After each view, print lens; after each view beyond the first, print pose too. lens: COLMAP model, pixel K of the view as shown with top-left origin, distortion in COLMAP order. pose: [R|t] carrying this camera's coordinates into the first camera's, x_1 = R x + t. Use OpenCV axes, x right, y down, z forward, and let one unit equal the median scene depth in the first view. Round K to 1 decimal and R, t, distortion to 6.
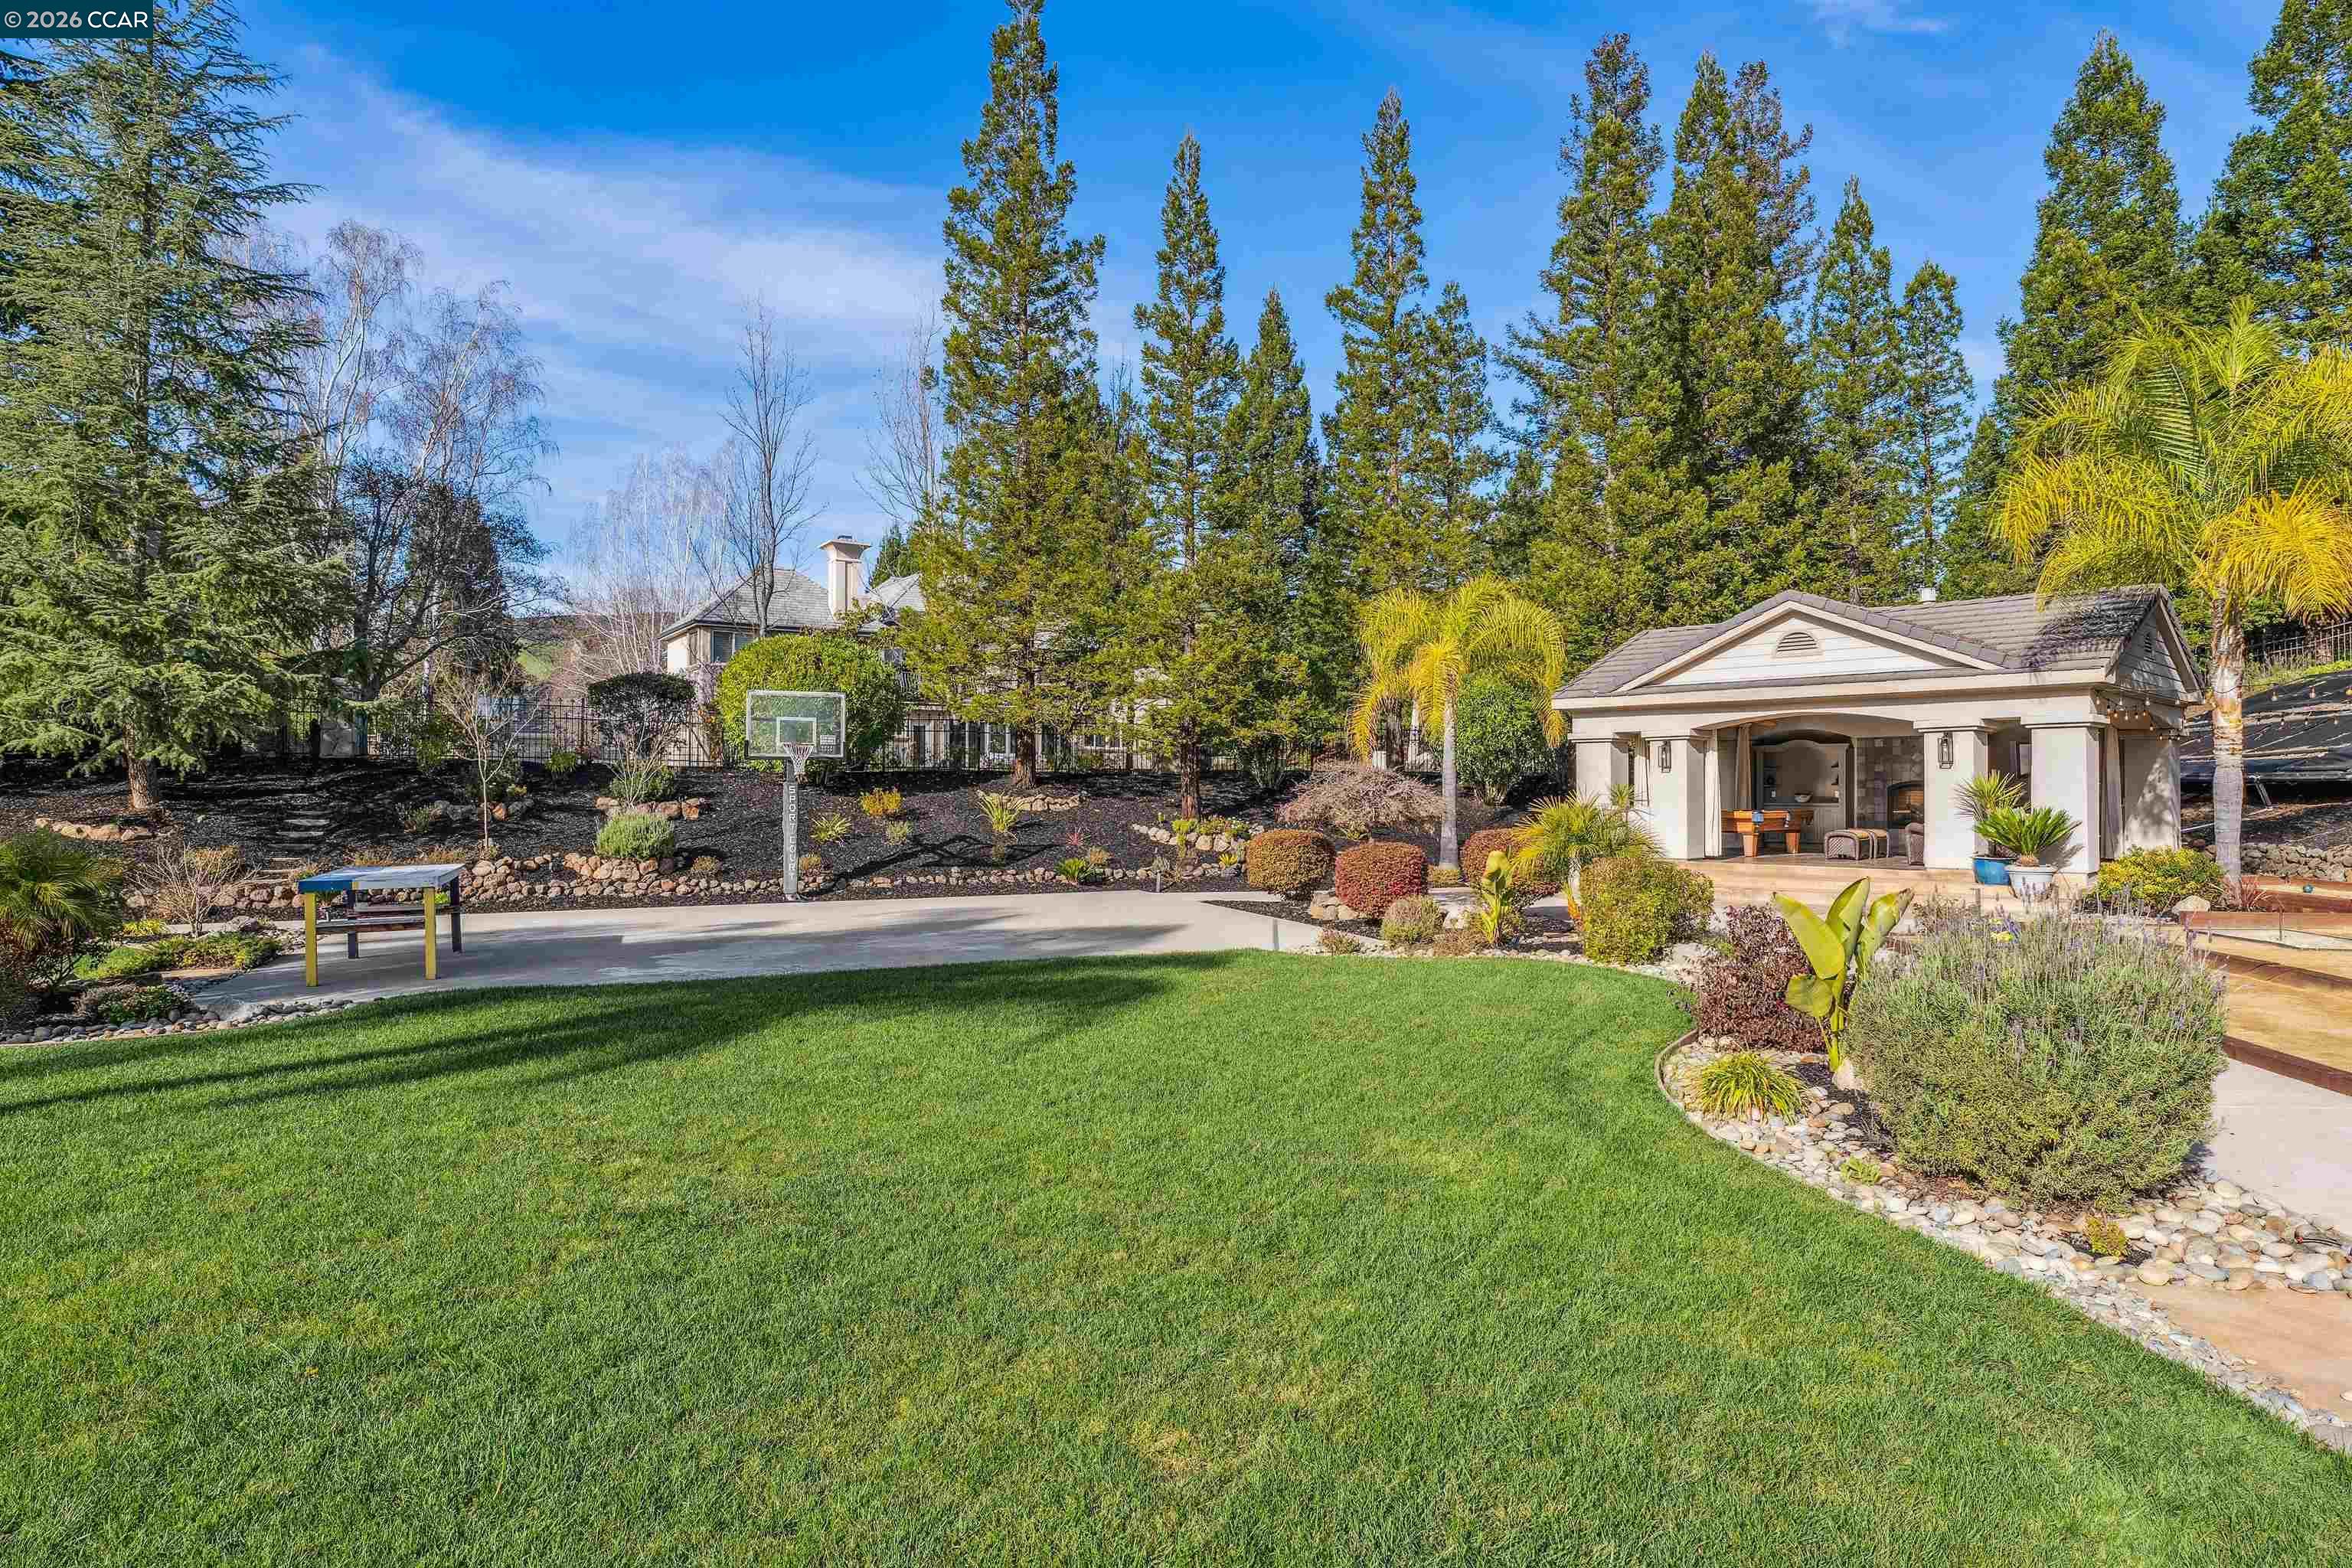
lens RADIAL K [[1379.8, 0, 1176.0], [0, 1379.8, 784.0], [0, 0, 1]] dist [0.000120, 0.000297]
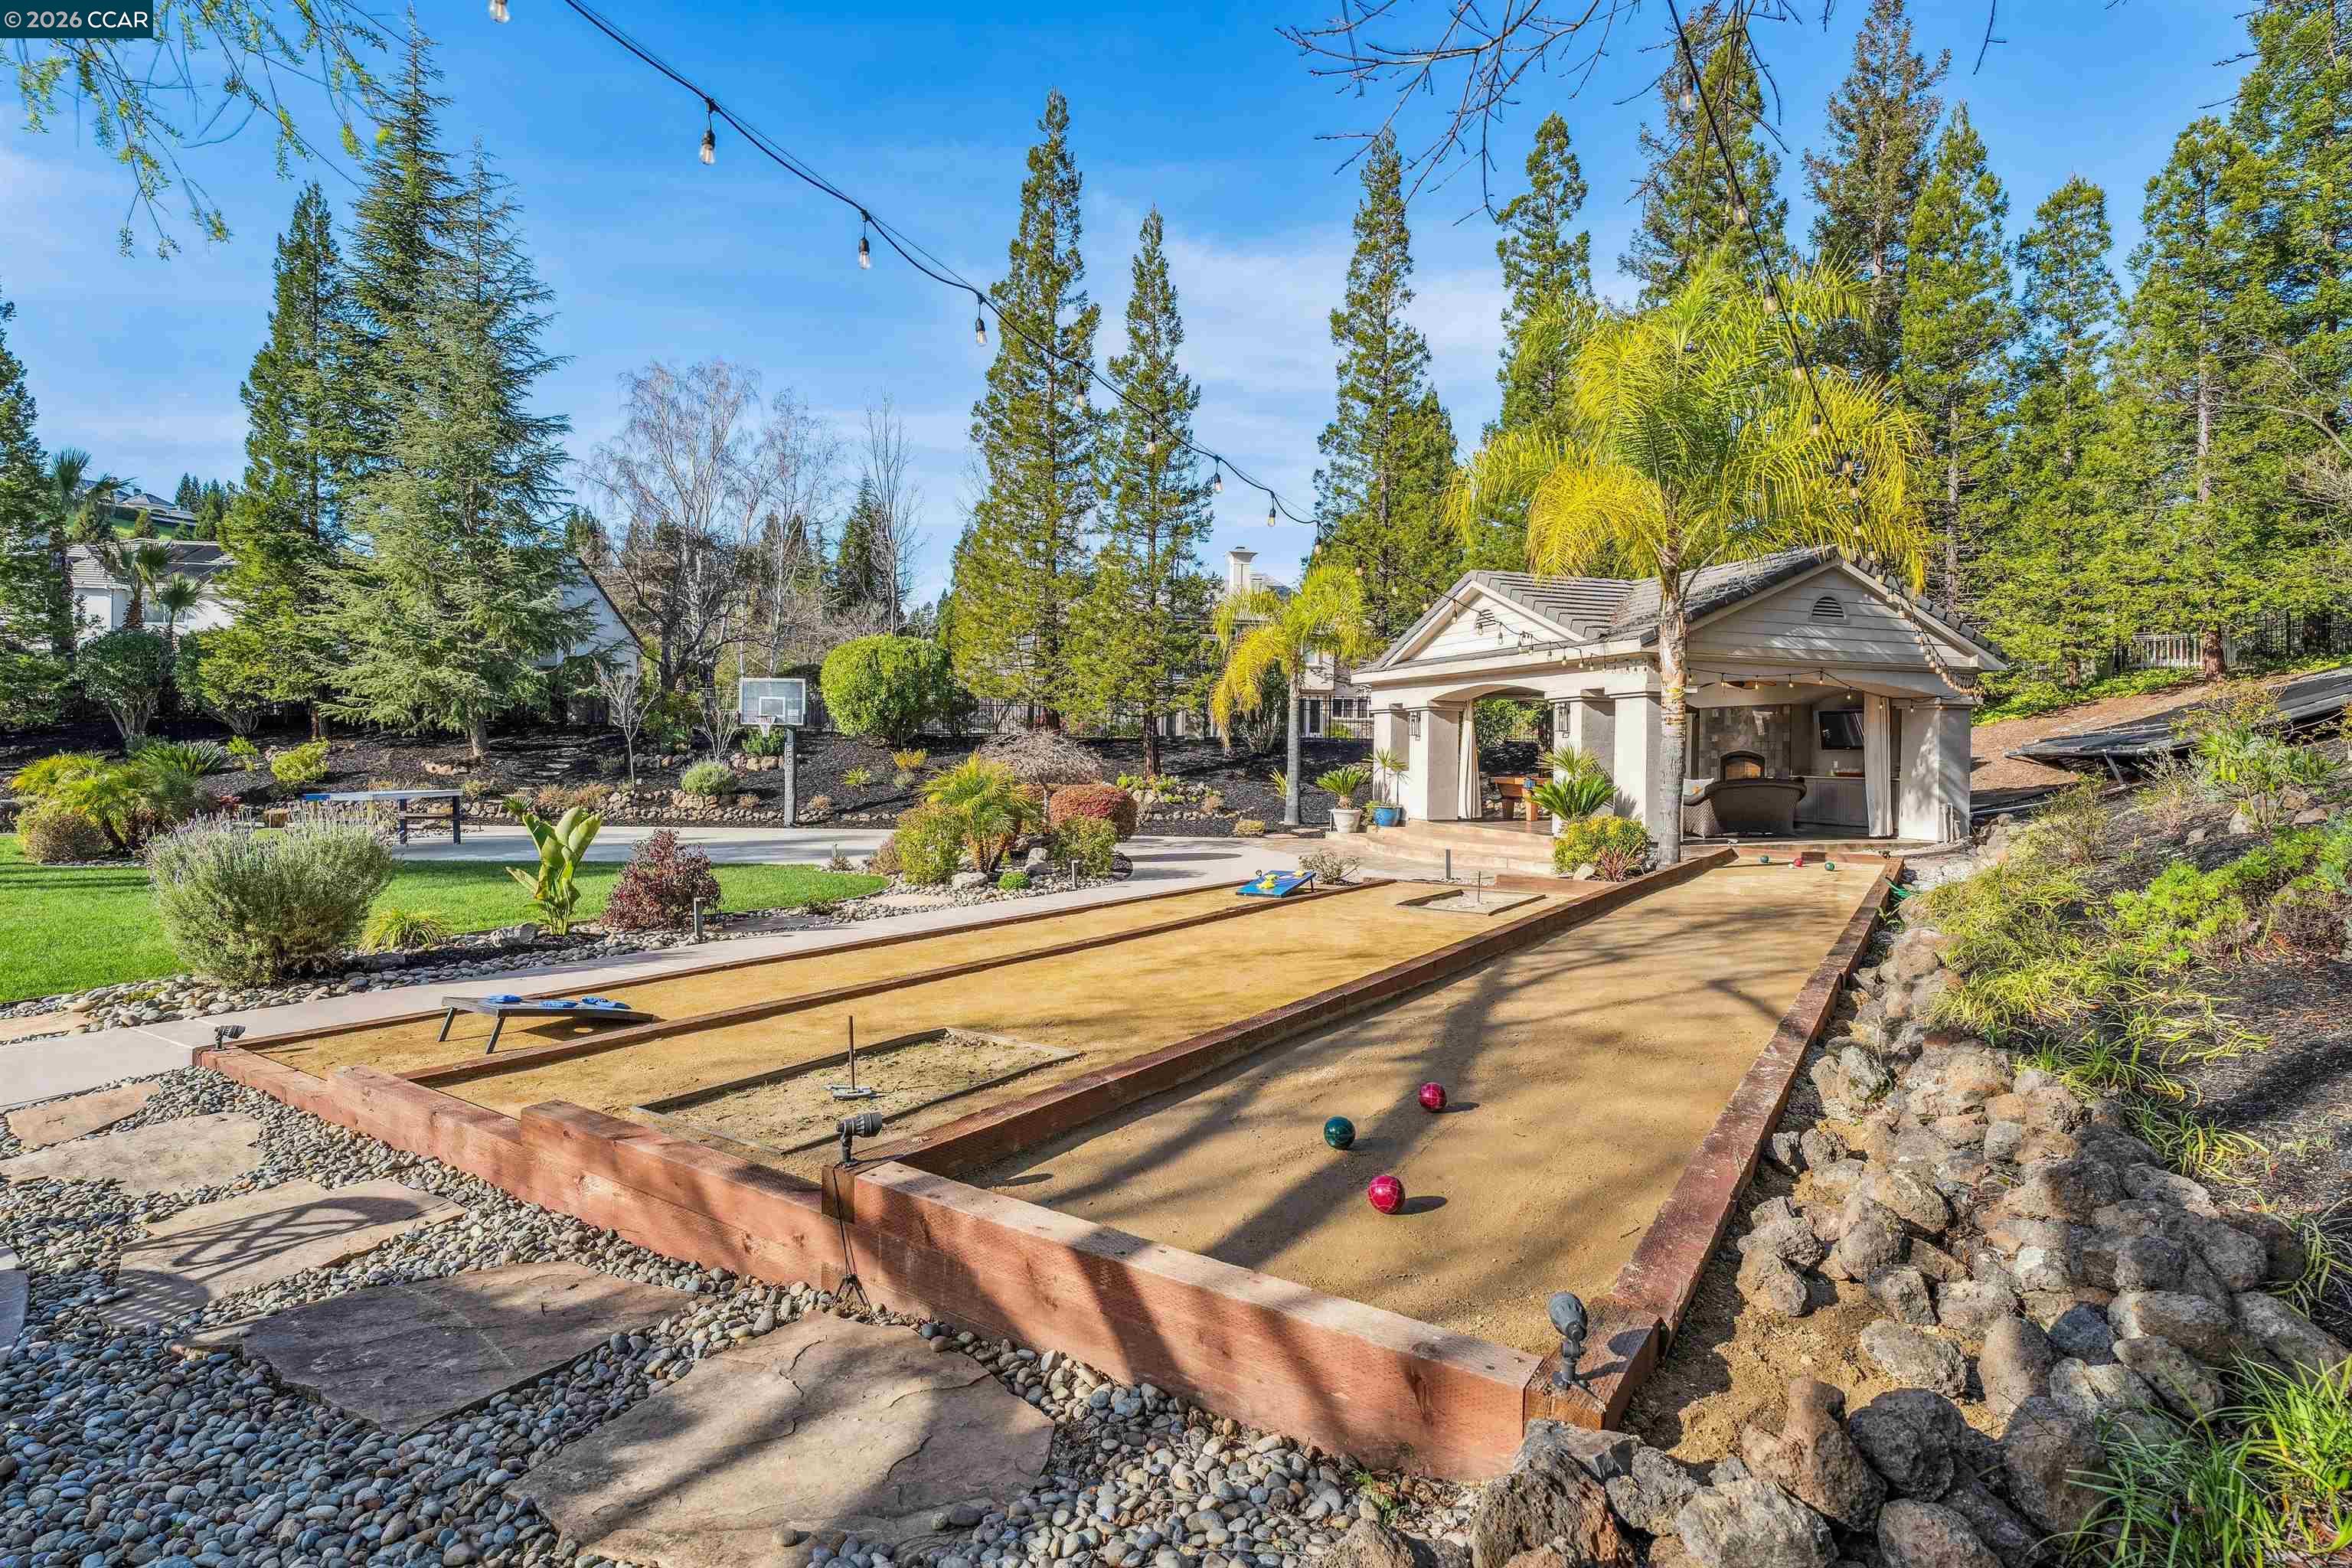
lens RADIAL K [[1223.9, 0, 1176.0], [0, 1223.9, 784.0], [0, 0, 1]] dist [-0.001444, -0.000195]
pose [[0.905442, 0.021223, -0.423939, 0.598916], [-0.011251, 0.999598, 0.026013, 0.003543], [0.424321, -0.018784, 0.905317, 0.034942]]
